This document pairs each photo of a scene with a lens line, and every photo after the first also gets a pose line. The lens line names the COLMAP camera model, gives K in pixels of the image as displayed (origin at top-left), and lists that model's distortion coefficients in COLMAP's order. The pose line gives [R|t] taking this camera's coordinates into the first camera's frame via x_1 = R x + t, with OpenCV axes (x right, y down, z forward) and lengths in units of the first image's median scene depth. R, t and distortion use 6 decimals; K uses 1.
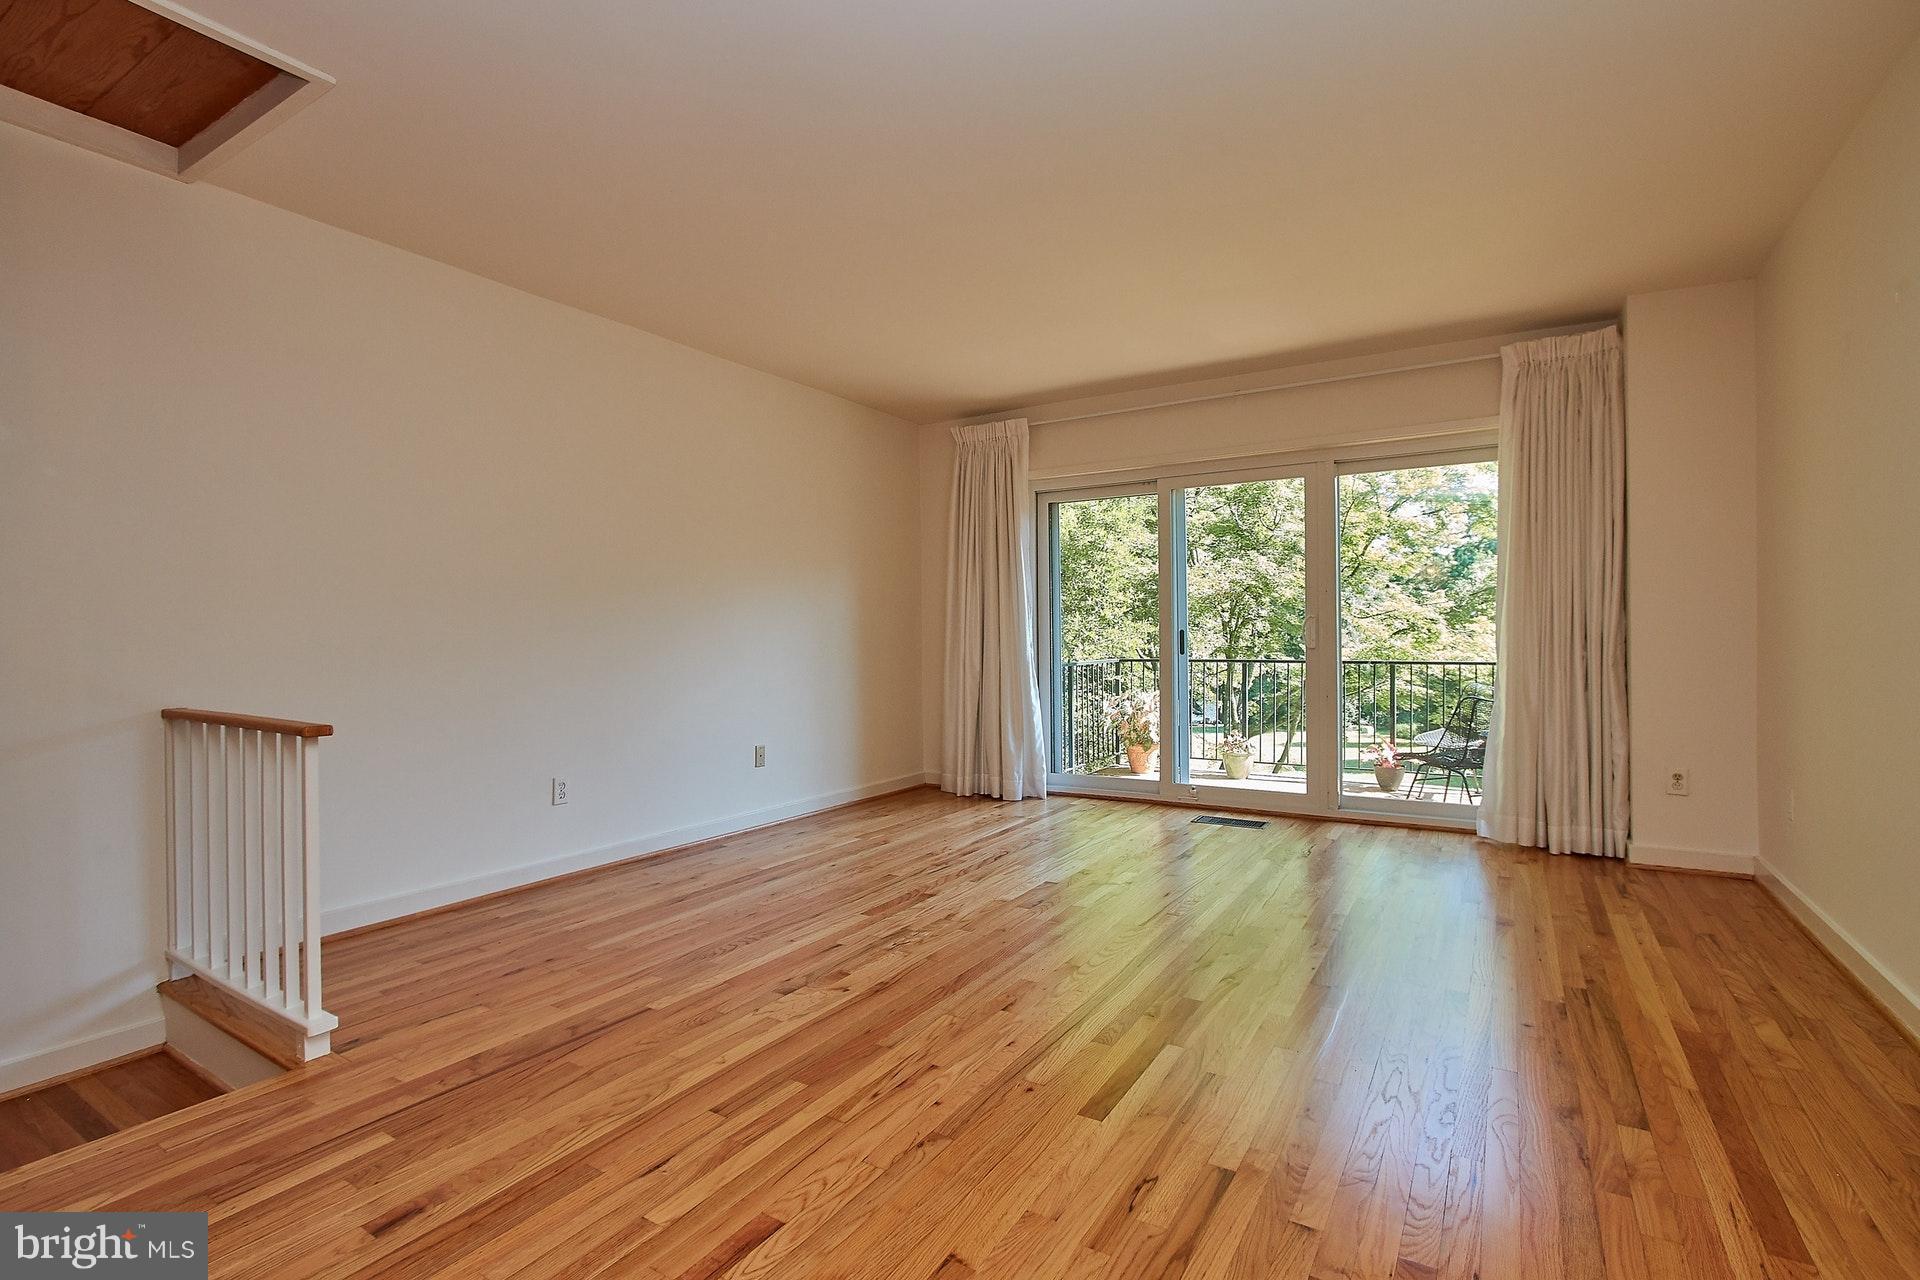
lens RADIAL K [[889.6, 0, 957.8], [0, 889.6, 638.5], [0, 0, 1]] dist [-0.013024, 0.000594]
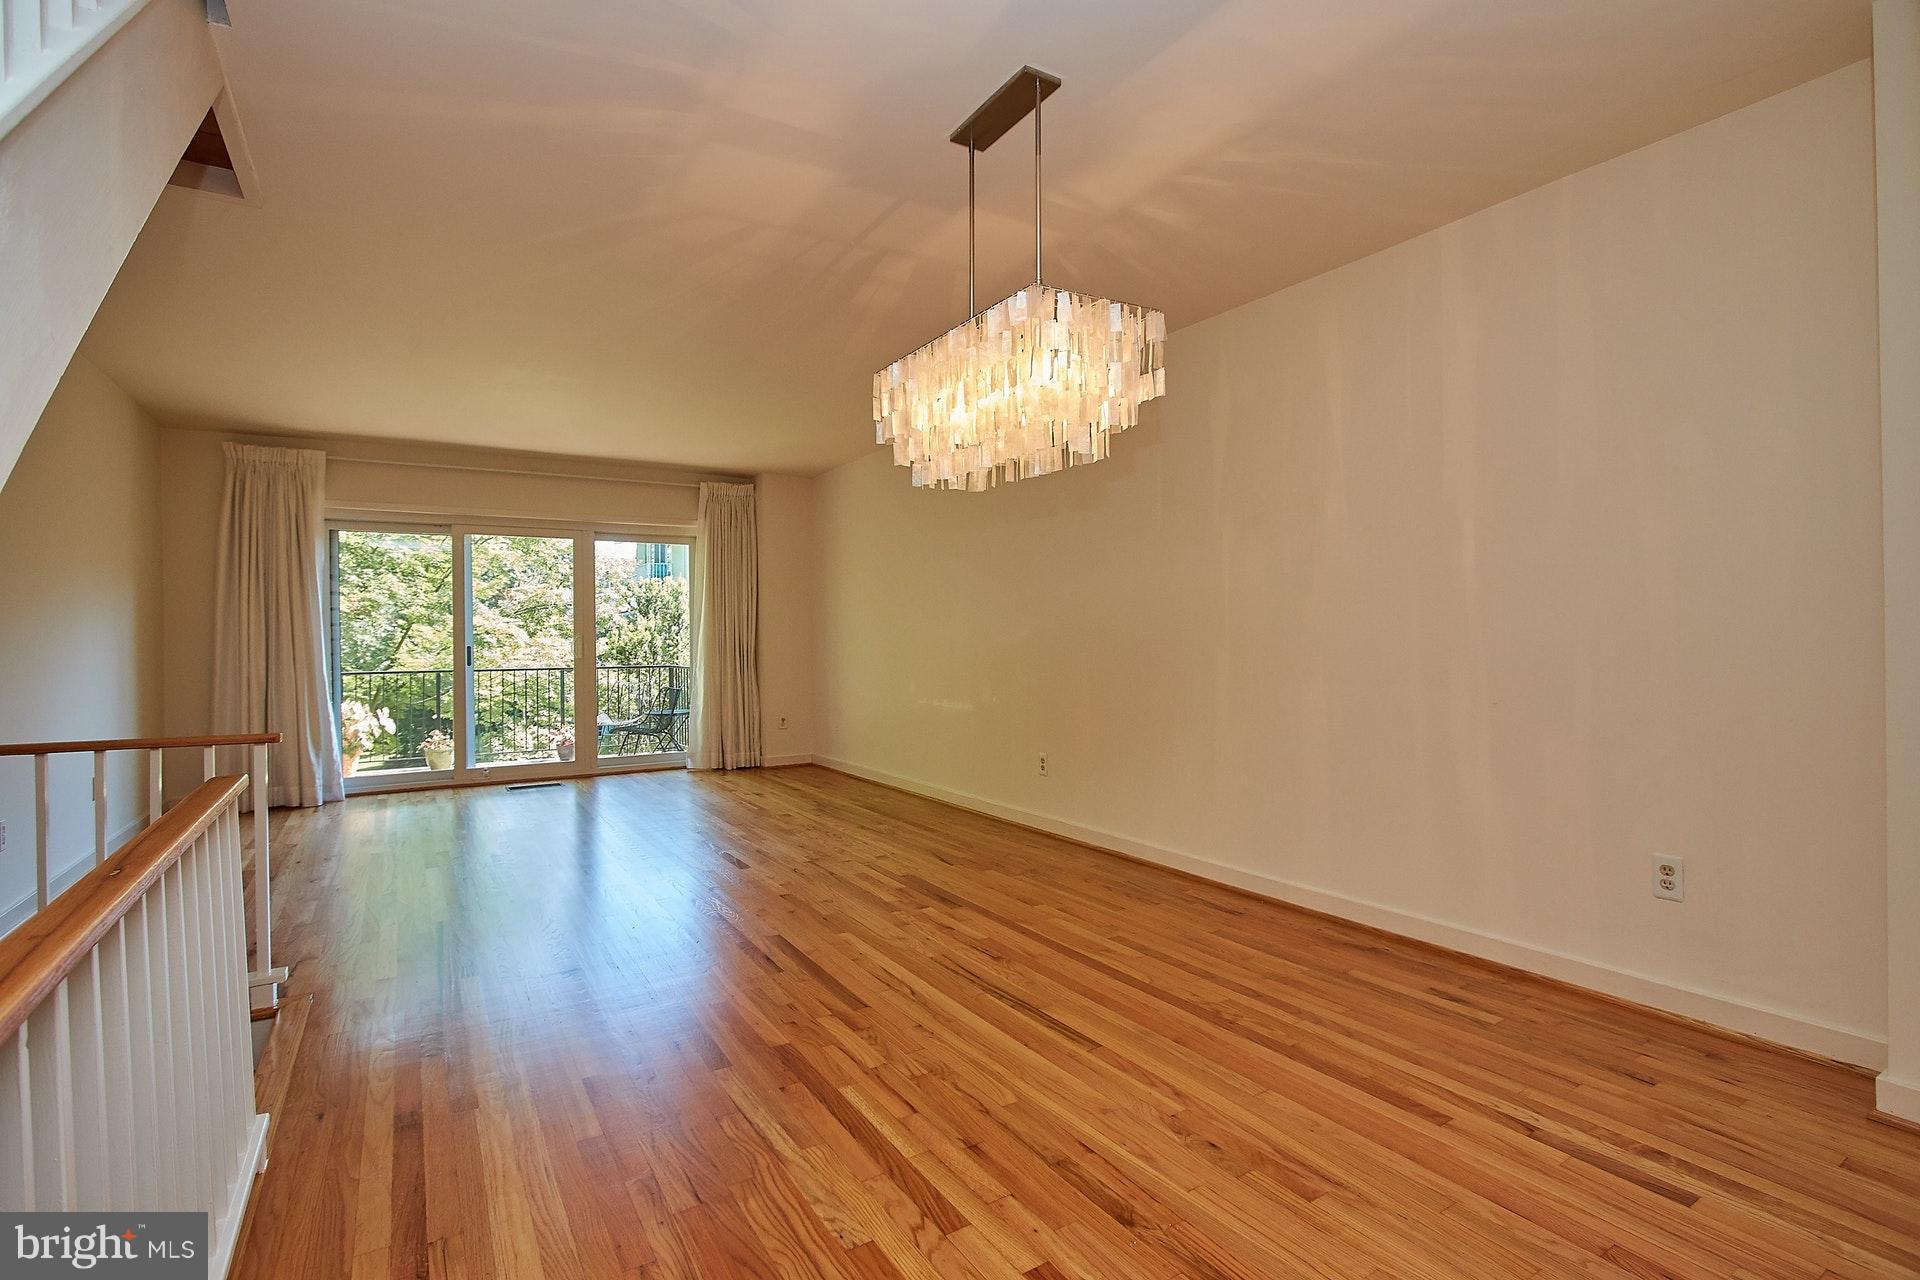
lens RADIAL K [[889.6, 0, 957.8], [0, 889.6, 638.5], [0, 0, 1]] dist [-0.013024, 0.000594]
pose [[0.437167, 0.002069, 0.899378, -1.073260], [0.006504, 0.999964, -0.005461, -0.016973], [-0.899357, 0.008237, 0.437137, -0.306464]]
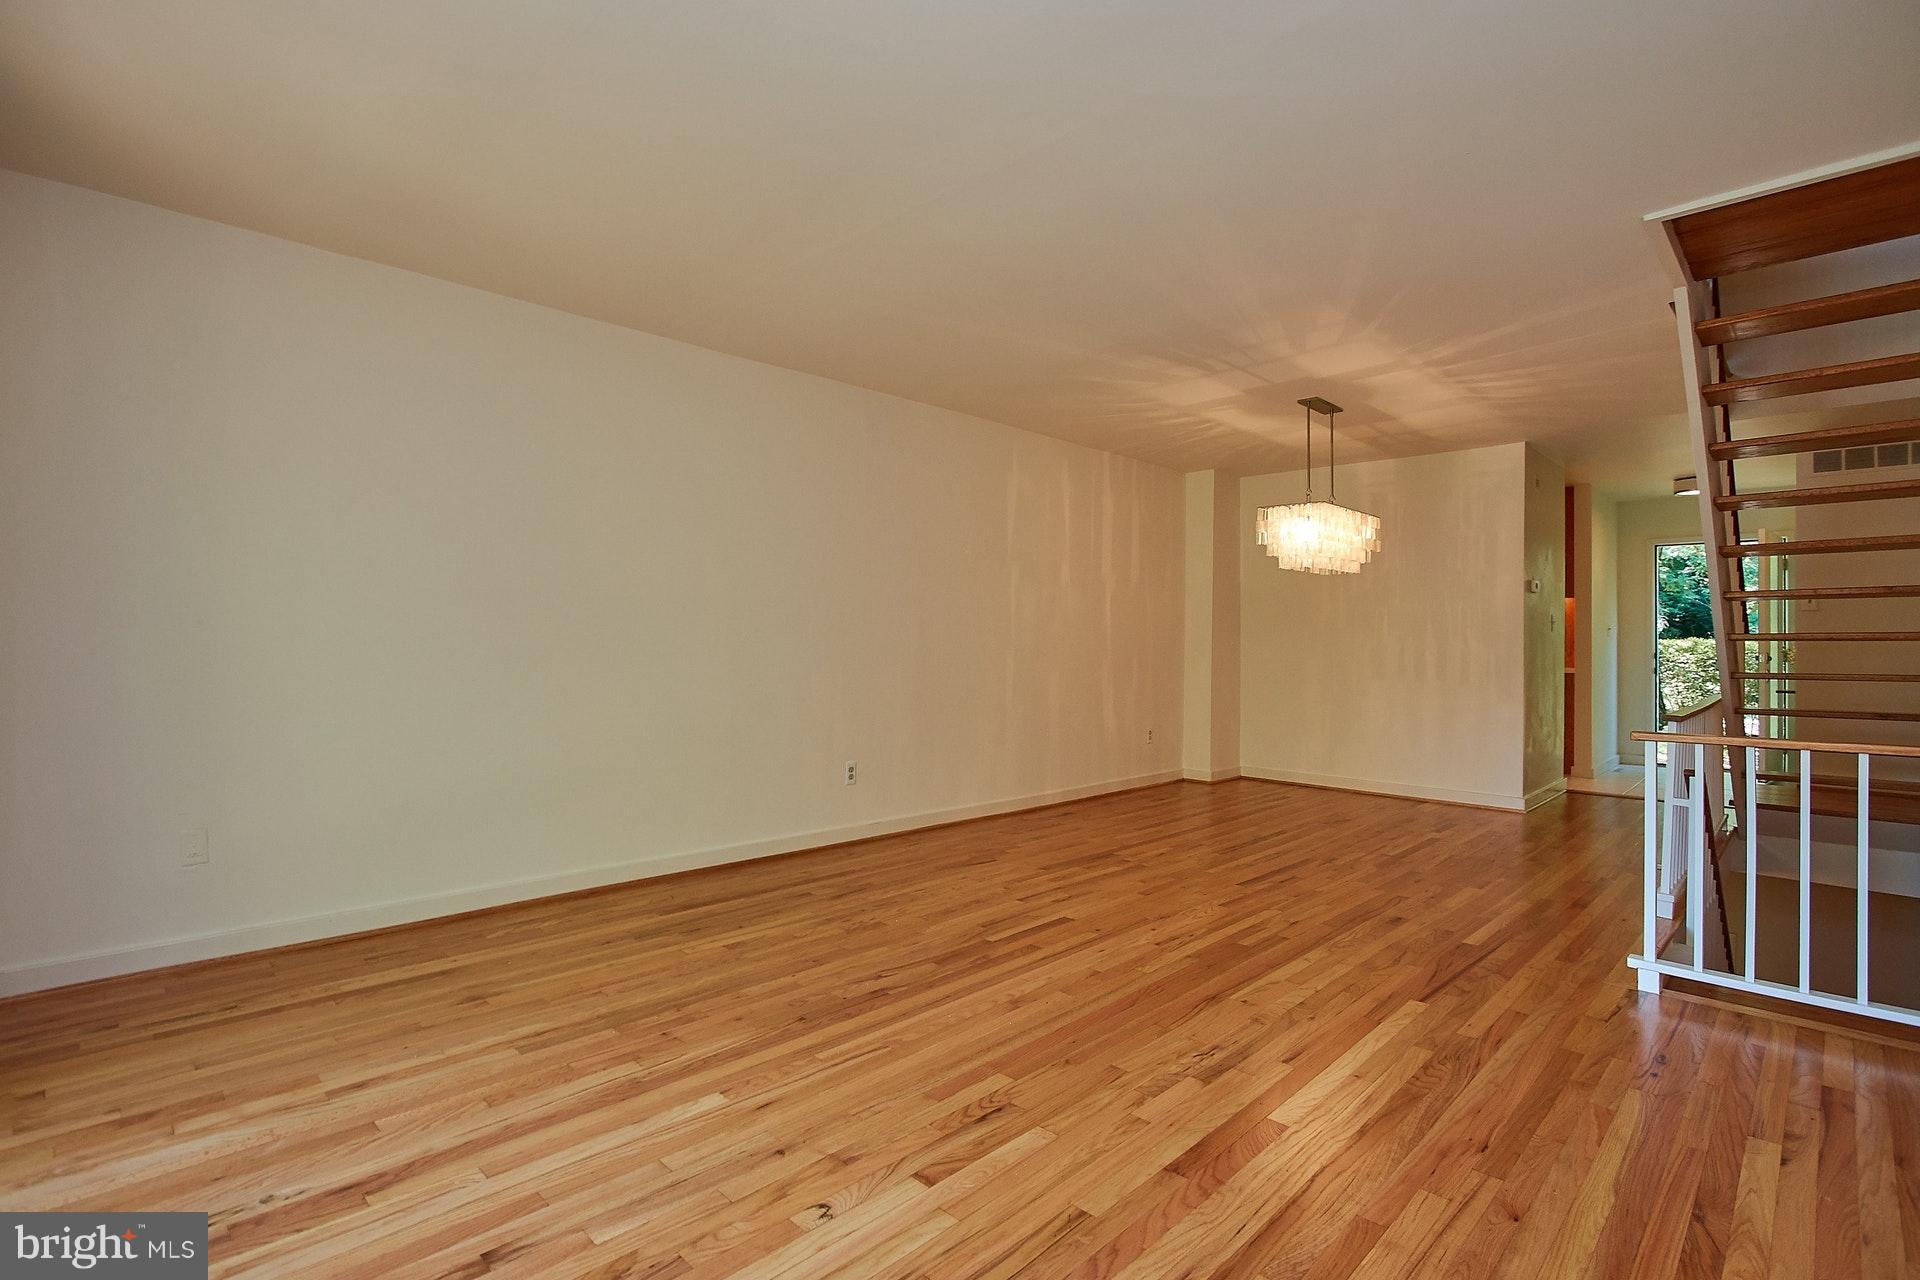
lens RADIAL K [[889.6, 0, 957.8], [0, 889.6, 638.5], [0, 0, 1]] dist [-0.013024, 0.000594]
pose [[-0.974441, 0.001355, 0.224639, -0.028705], [-0.000142, 0.999978, -0.006651, -0.023709], [-0.224643, -0.006513, -0.974419, 1.882975]]
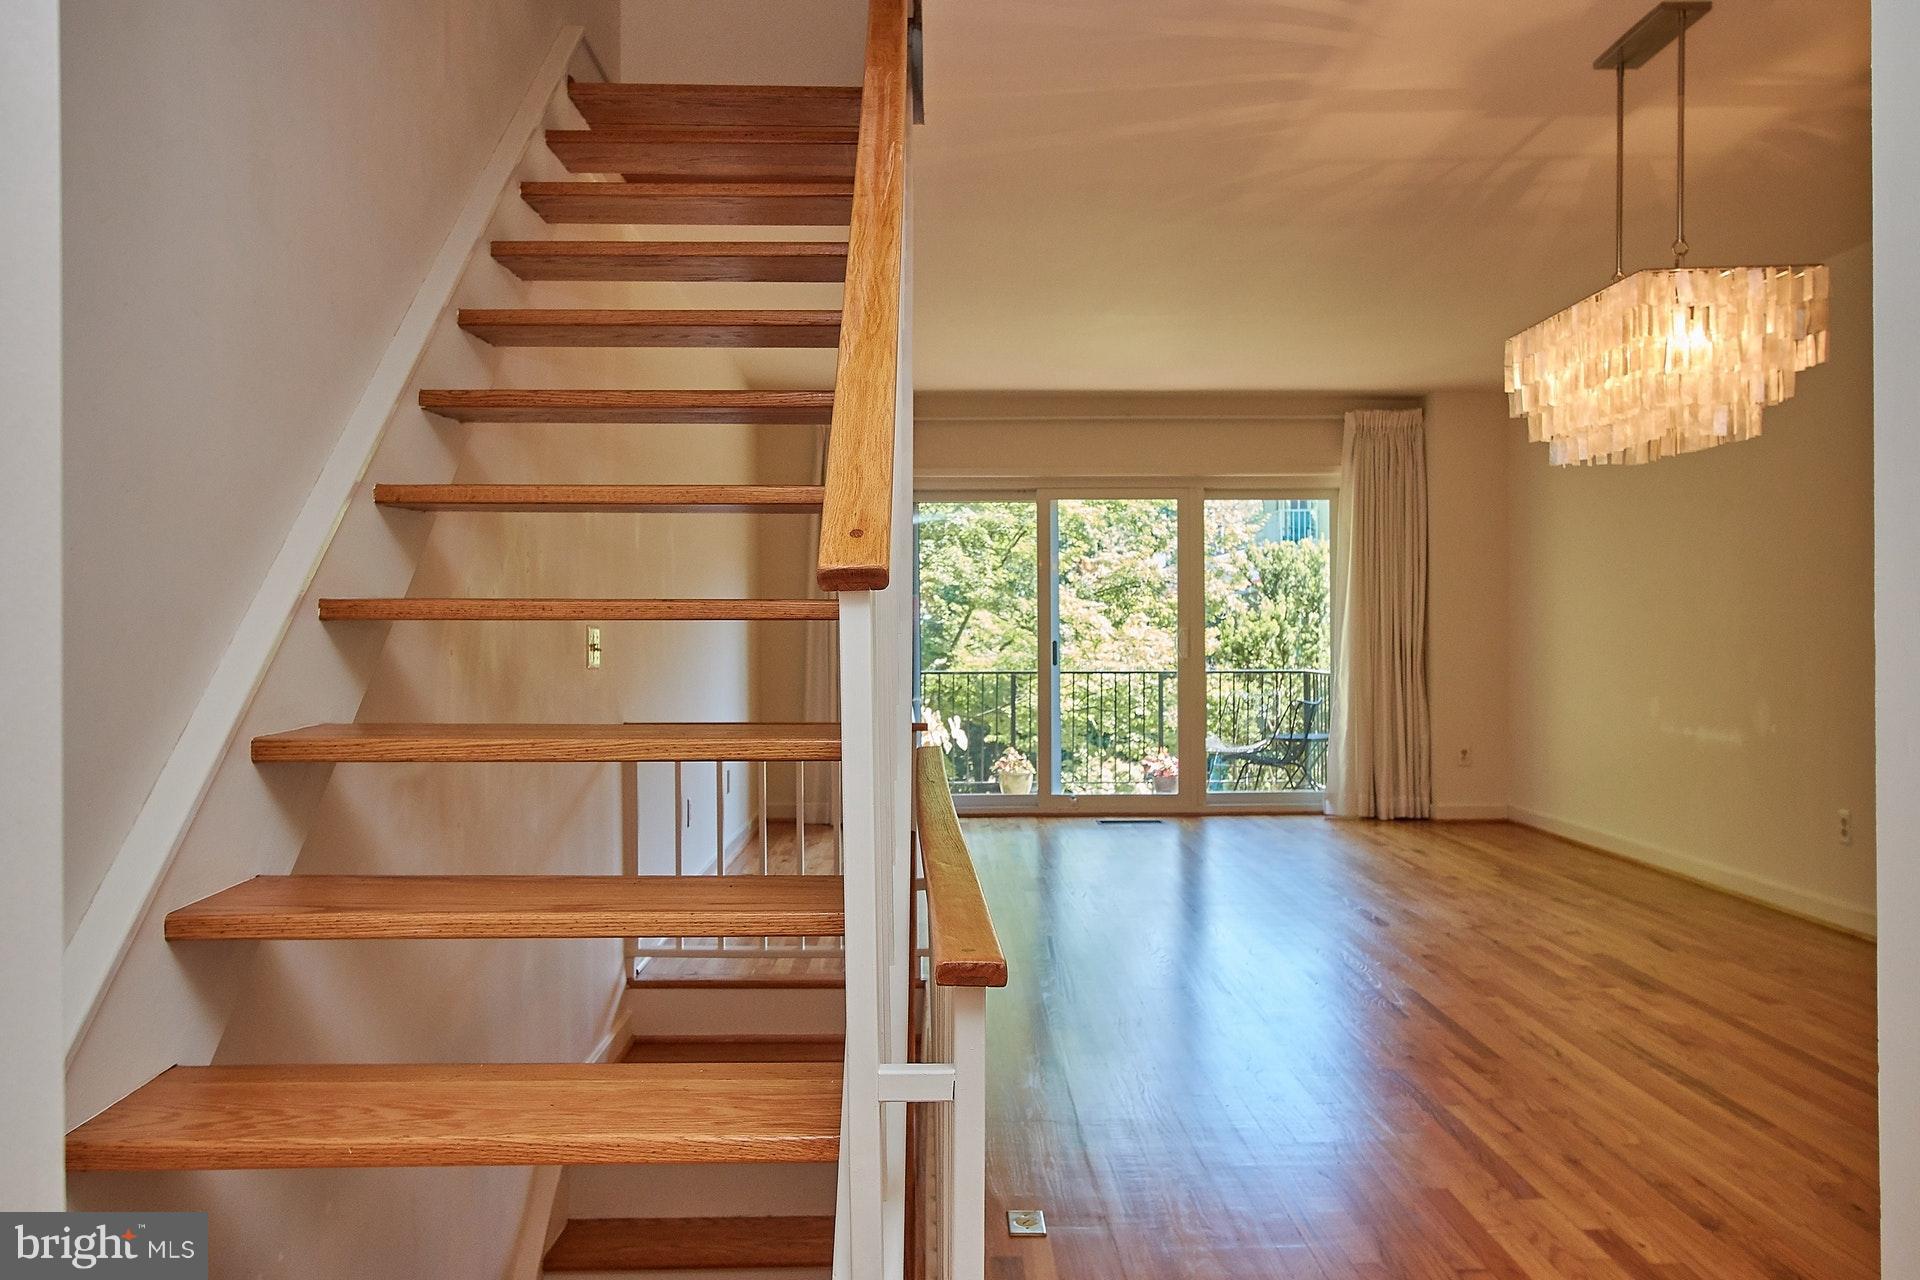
lens RADIAL K [[1525.1, 0, 962.9], [0, 1525.1, 635.9], [0, 0, 1]] dist [-0.004474, -0.000244]
pose [[0.838591, 0.002527, 0.544756, -1.449861], [-0.001354, 0.999996, -0.002555, -0.019333], [-0.544760, 0.001404, 0.838591, -0.713604]]
